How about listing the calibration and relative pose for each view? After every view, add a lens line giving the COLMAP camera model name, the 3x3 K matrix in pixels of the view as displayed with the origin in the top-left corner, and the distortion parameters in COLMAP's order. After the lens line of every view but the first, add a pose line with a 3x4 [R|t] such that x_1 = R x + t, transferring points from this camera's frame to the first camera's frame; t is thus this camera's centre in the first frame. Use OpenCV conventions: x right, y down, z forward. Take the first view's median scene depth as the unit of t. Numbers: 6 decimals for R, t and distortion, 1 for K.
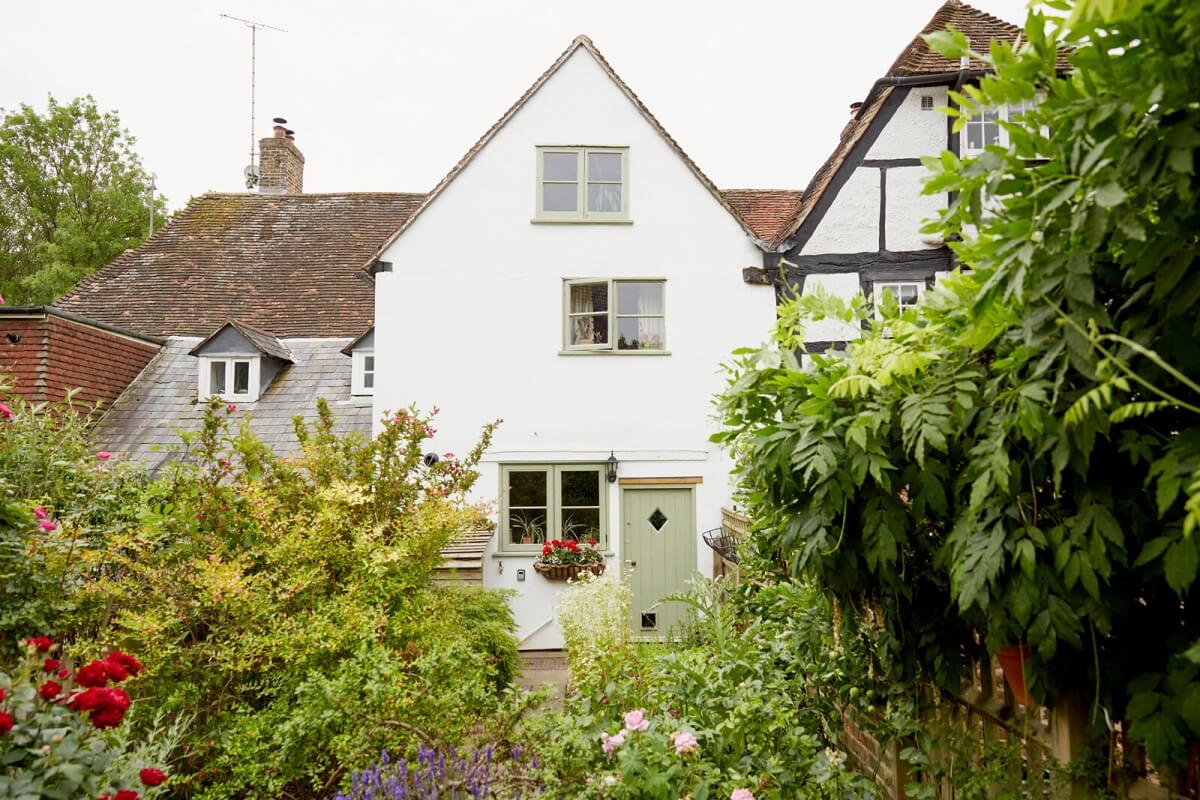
lens RADIAL K [[838.6, 0, 598.8], [0, 838.6, 398.3], [0, 0, 1]] dist [0.028009, 0.003853]
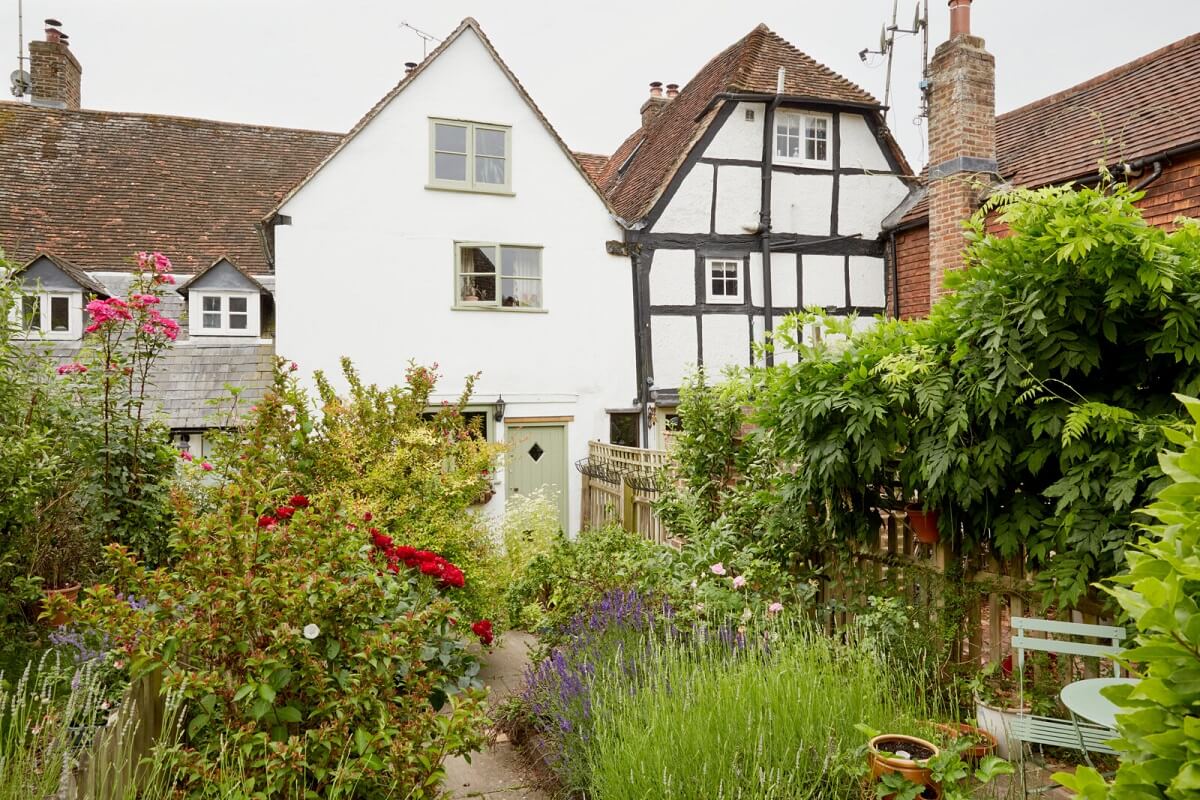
lens RADIAL K [[838.6, 0, 599.5], [0, 838.6, 403.0], [0, 0, 1]] dist [0.028009, 0.003853]
pose [[0.951666, -0.003718, 0.307111, -0.202892], [-0.022076, 0.996512, 0.080472, -0.021512], [-0.306339, -0.083362, 0.948265, -0.143373]]
